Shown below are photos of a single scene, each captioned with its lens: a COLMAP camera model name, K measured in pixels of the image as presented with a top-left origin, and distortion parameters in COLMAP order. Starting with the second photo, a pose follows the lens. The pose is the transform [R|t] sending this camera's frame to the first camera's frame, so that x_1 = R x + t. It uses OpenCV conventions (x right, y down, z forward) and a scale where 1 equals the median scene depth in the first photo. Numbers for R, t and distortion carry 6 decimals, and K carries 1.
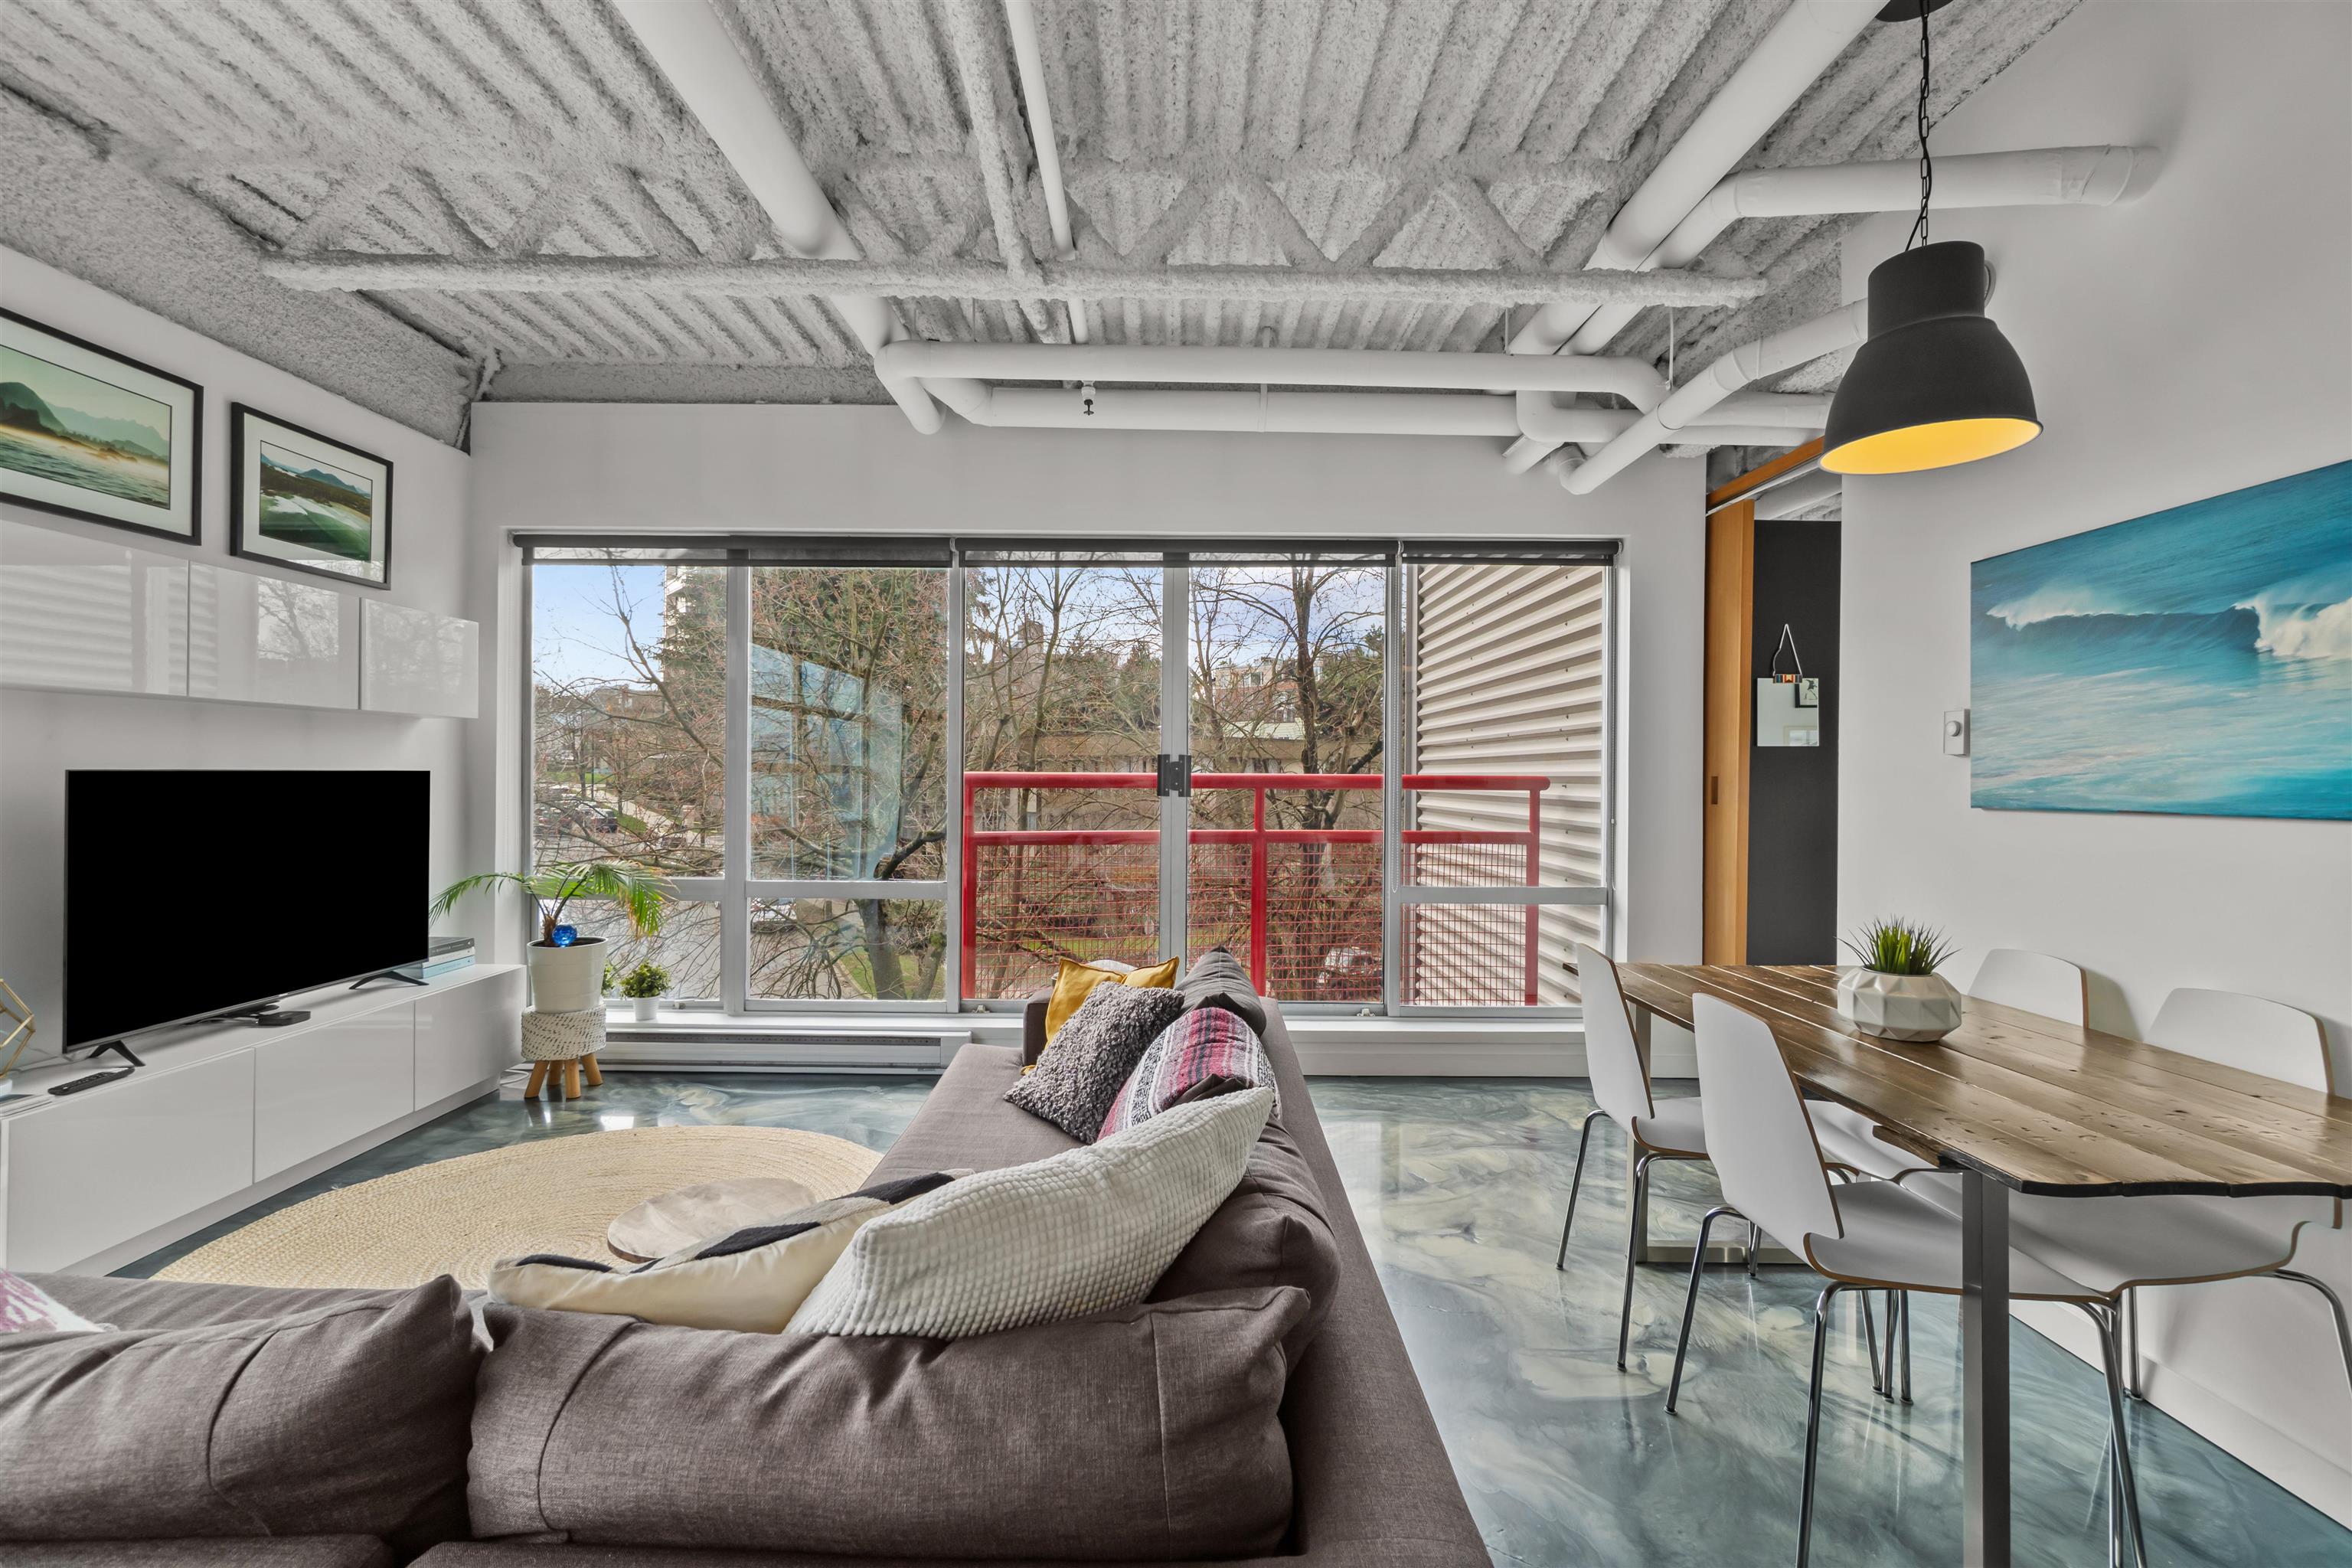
lens RADIAL K [[1009.8, 0, 1162.6], [0, 1009.8, 769.2], [0, 0, 1]] dist [-0.007658, 0.000494]
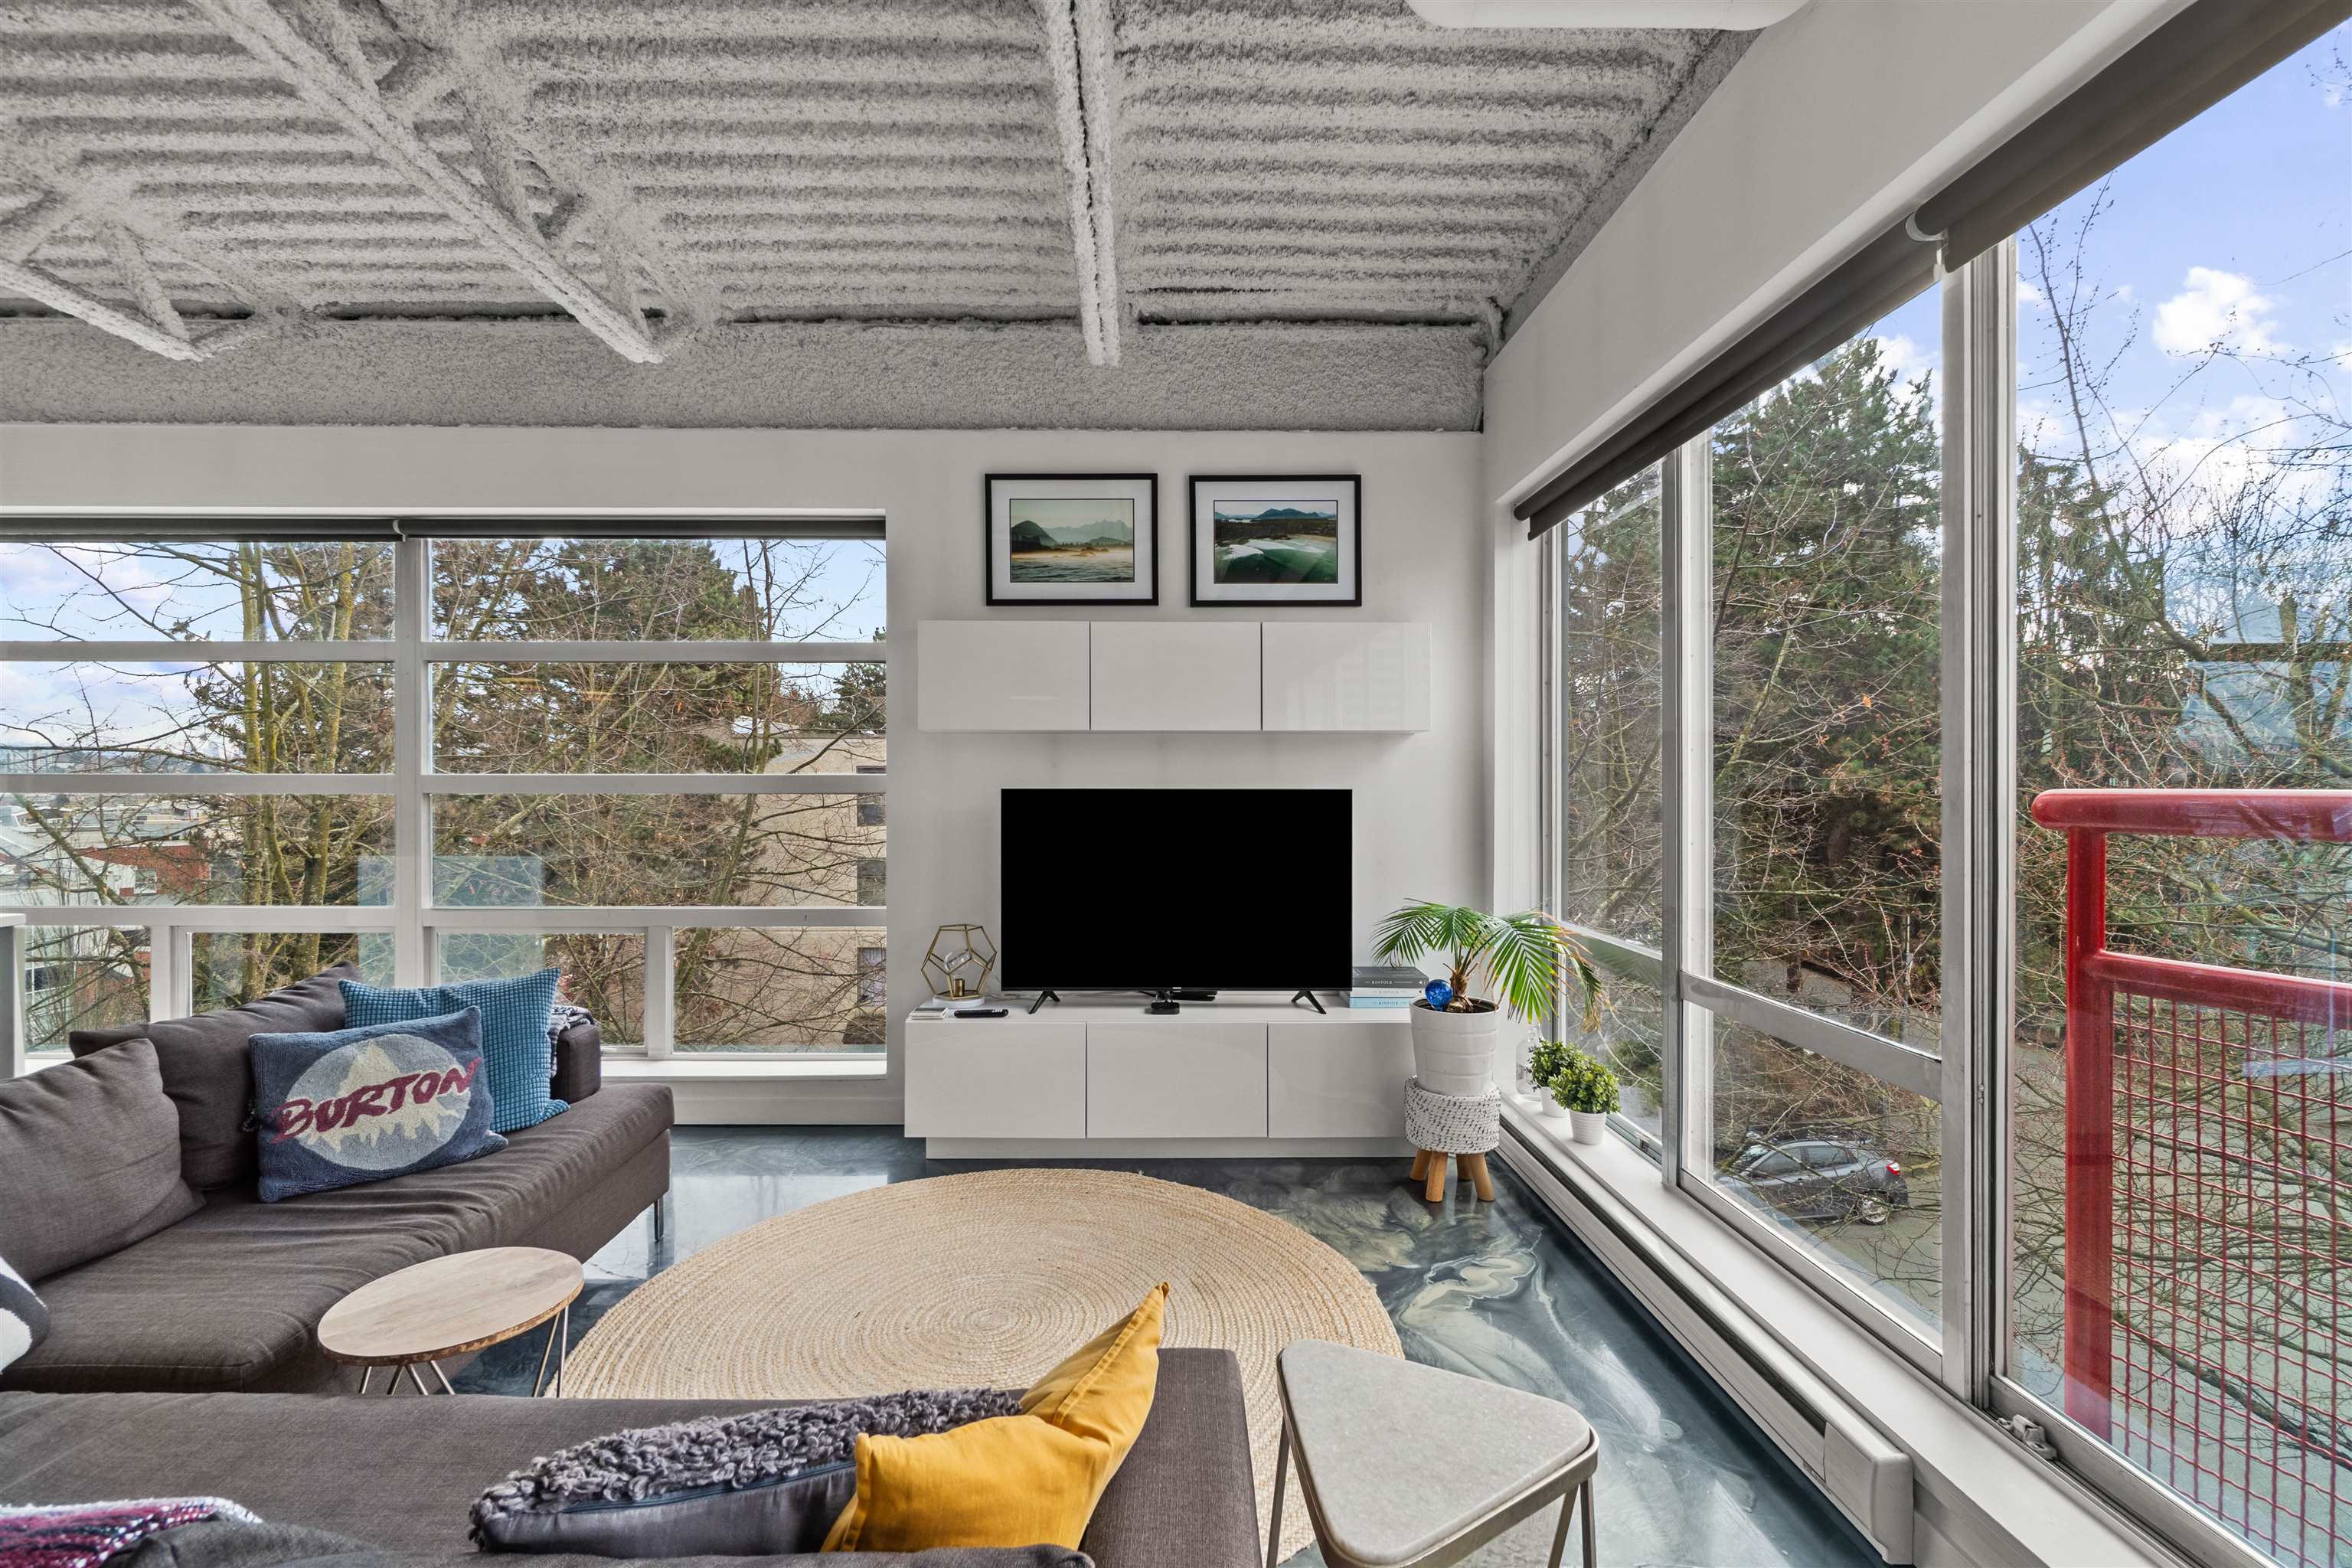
lens RADIAL K [[1016.8, 0, 1163.7], [0, 1016.8, 789.5], [0, 0, 1]] dist [-0.005170, -0.000657]
pose [[0.018347, -0.003641, -0.999825, 0.249514], [0.002110, 0.999991, -0.003603, 0.005252], [0.999829, -0.002043, 0.018355, 0.898159]]
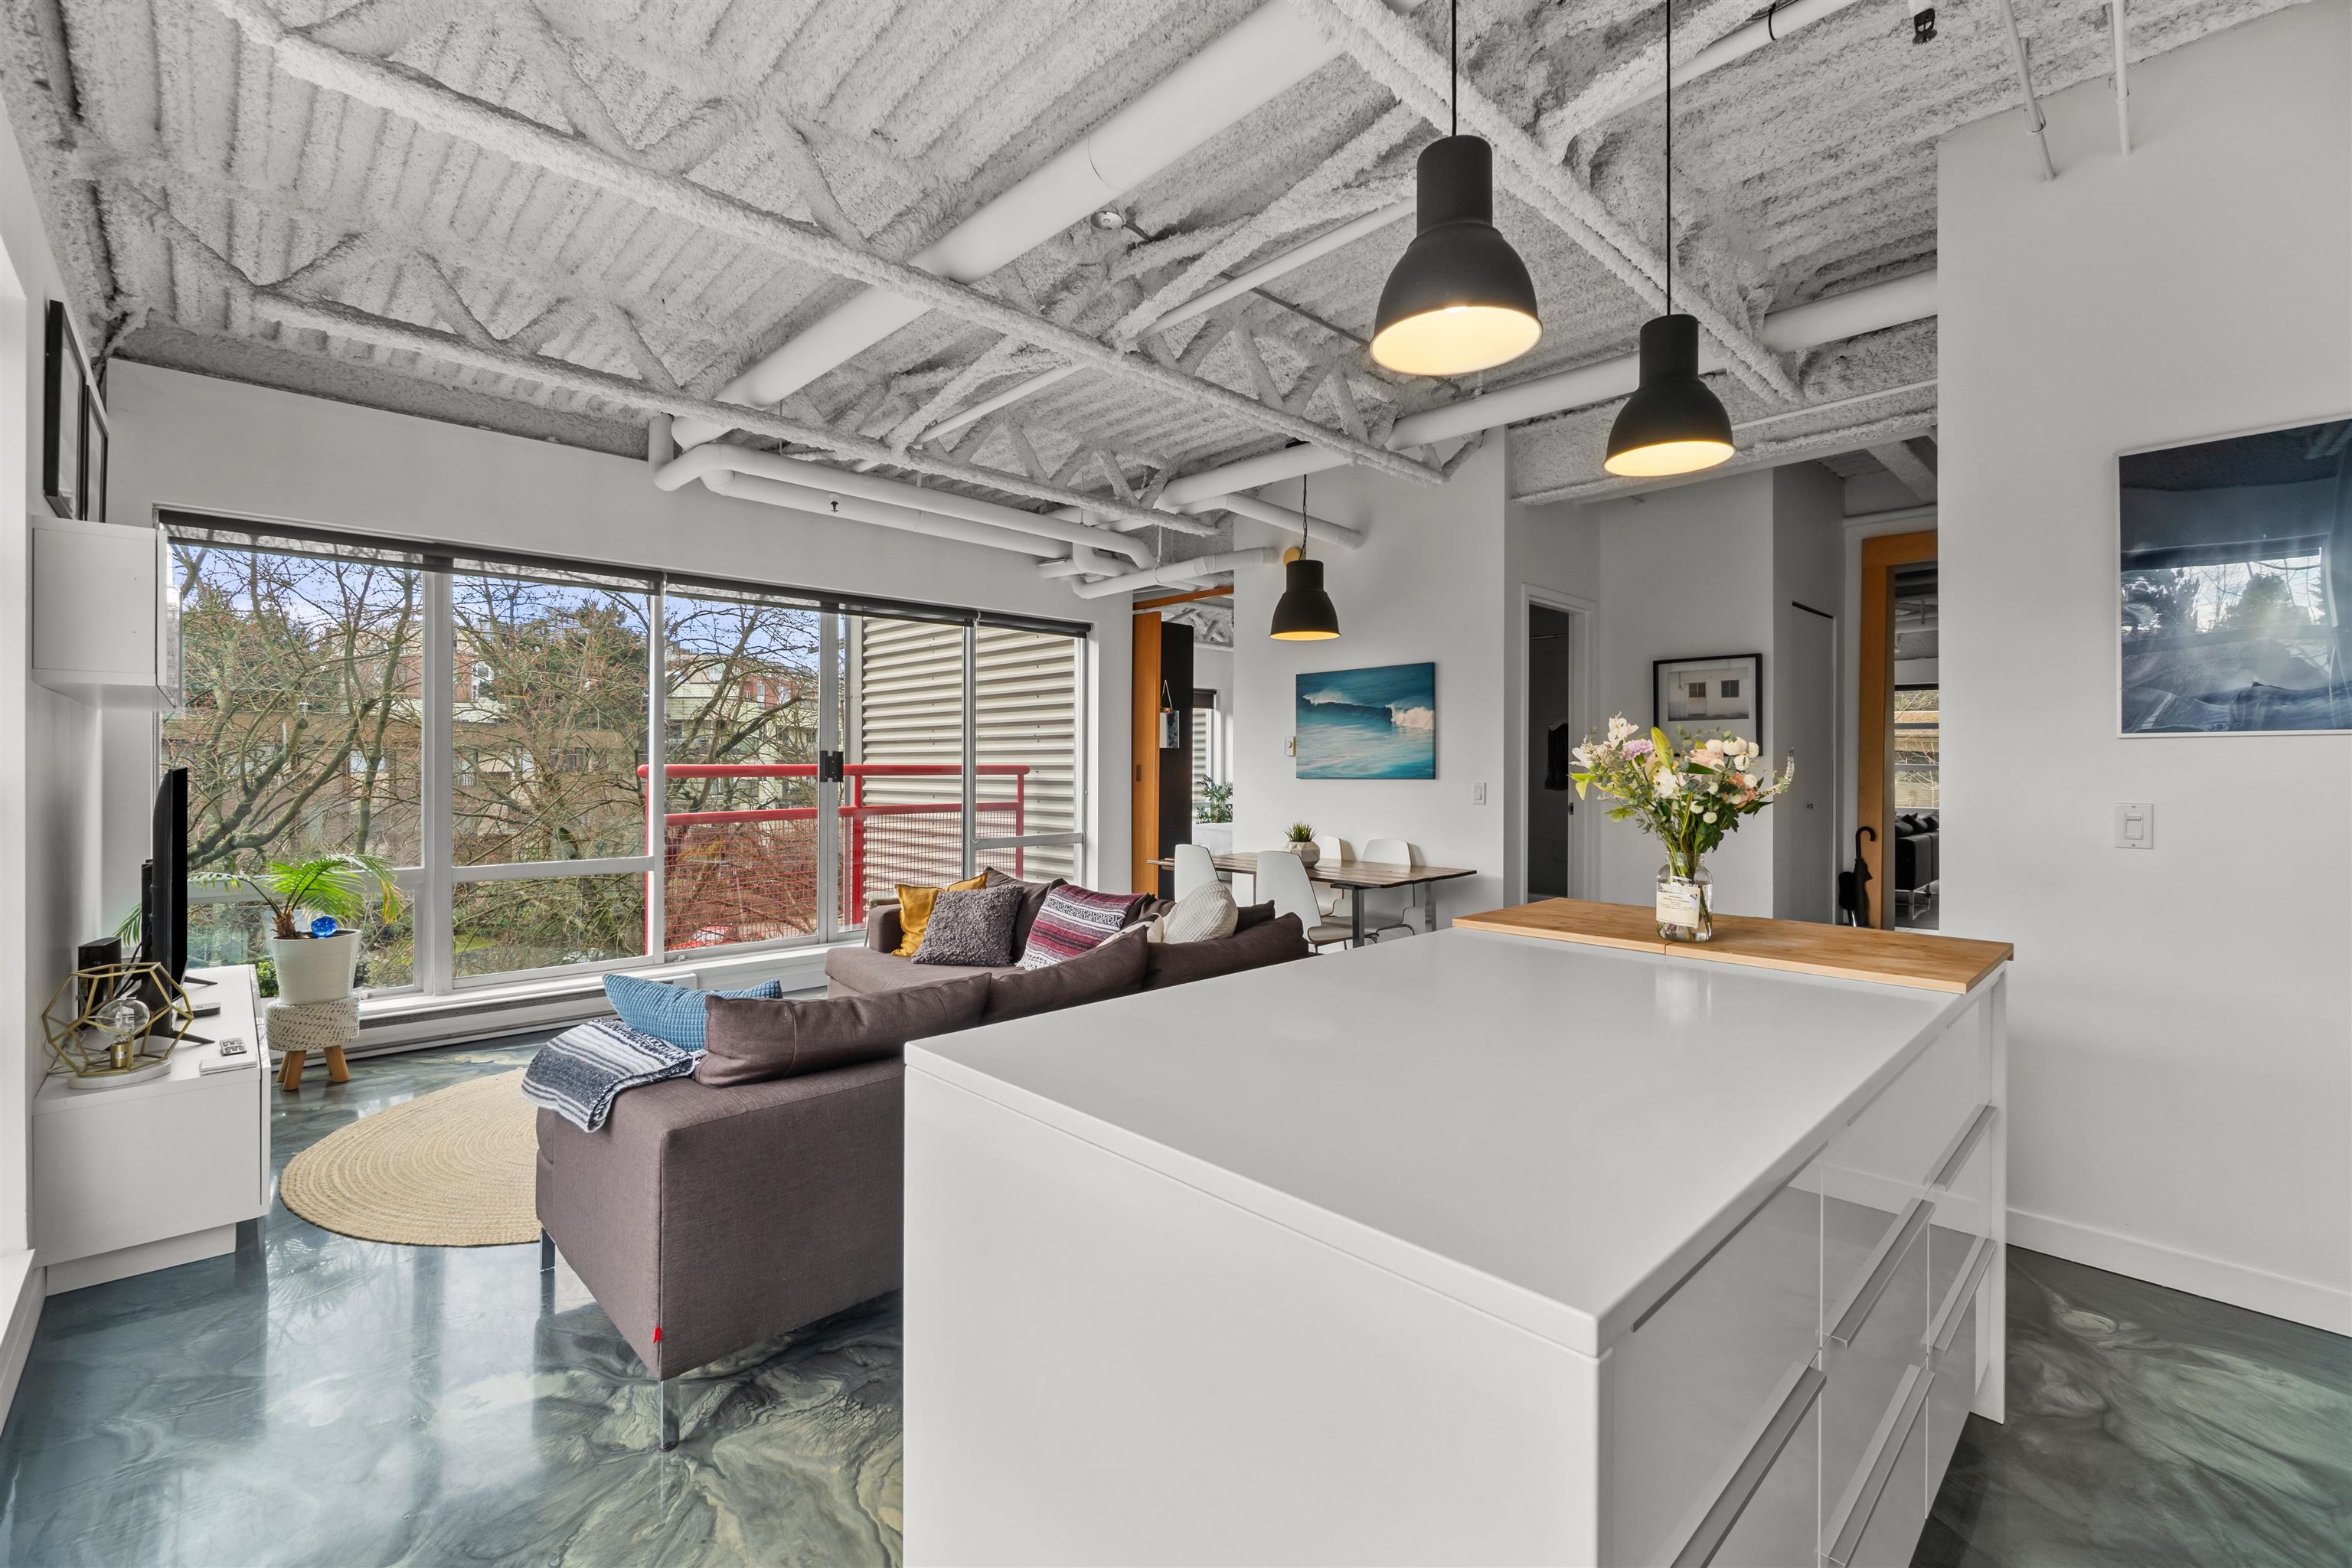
lens RADIAL K [[1008.6, 0, 1165.5], [0, 1008.6, 764.0], [0, 0, 1]] dist [-0.006050, -0.000352]
pose [[0.721938, -0.006878, 0.691924, -0.790555], [0.001860, 0.999966, 0.008000, -0.010828], [-0.691955, -0.004488, 0.721926, -0.375519]]
